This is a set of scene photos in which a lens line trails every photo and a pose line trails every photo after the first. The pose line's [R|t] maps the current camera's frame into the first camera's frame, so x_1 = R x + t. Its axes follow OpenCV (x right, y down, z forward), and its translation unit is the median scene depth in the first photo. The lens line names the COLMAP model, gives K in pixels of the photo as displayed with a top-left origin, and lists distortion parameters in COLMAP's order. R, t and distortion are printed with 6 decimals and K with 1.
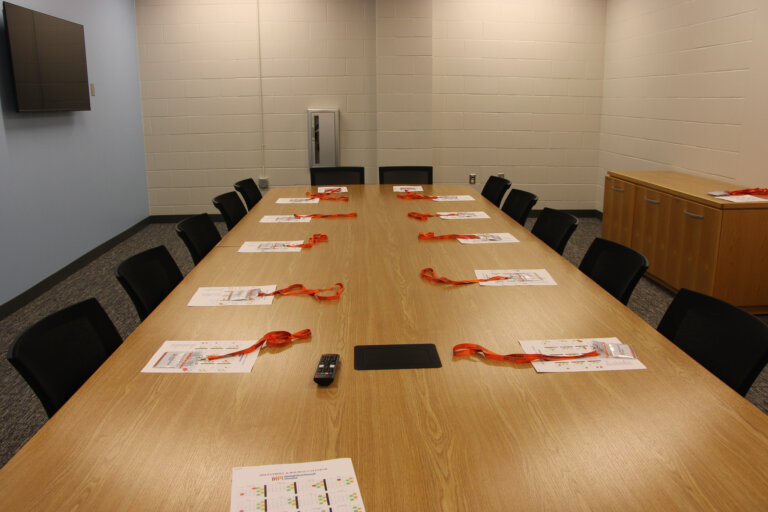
lens RADIAL K [[600.5, 0, 384.0], [0, 600.5, 256.0], [0, 0, 1]] dist [-0.162206, 0.138418]
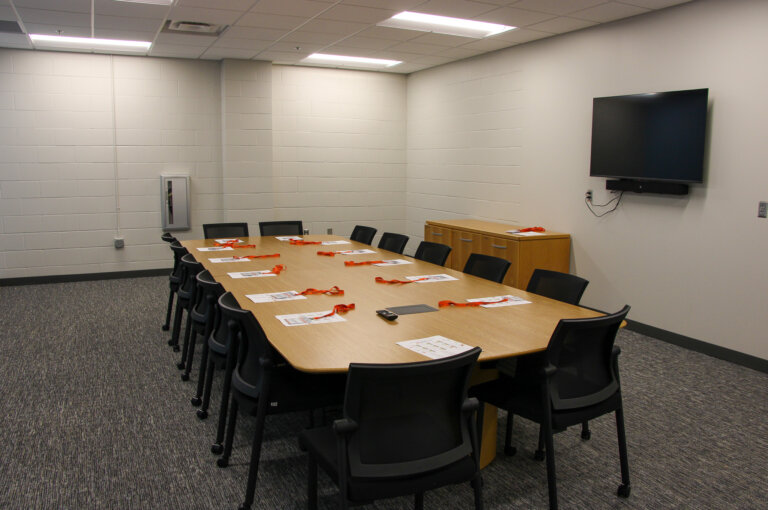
lens RADIAL K [[600.5, 0, 384.0], [0, 600.5, 255.0], [0, 0, 1]] dist [-0.162206, 0.138418]
pose [[0.929710, -0.042218, 0.365866, -0.215243], [0.080851, 0.992571, -0.090919, 0.047847], [-0.359309, 0.114109, 0.926216, -0.207804]]
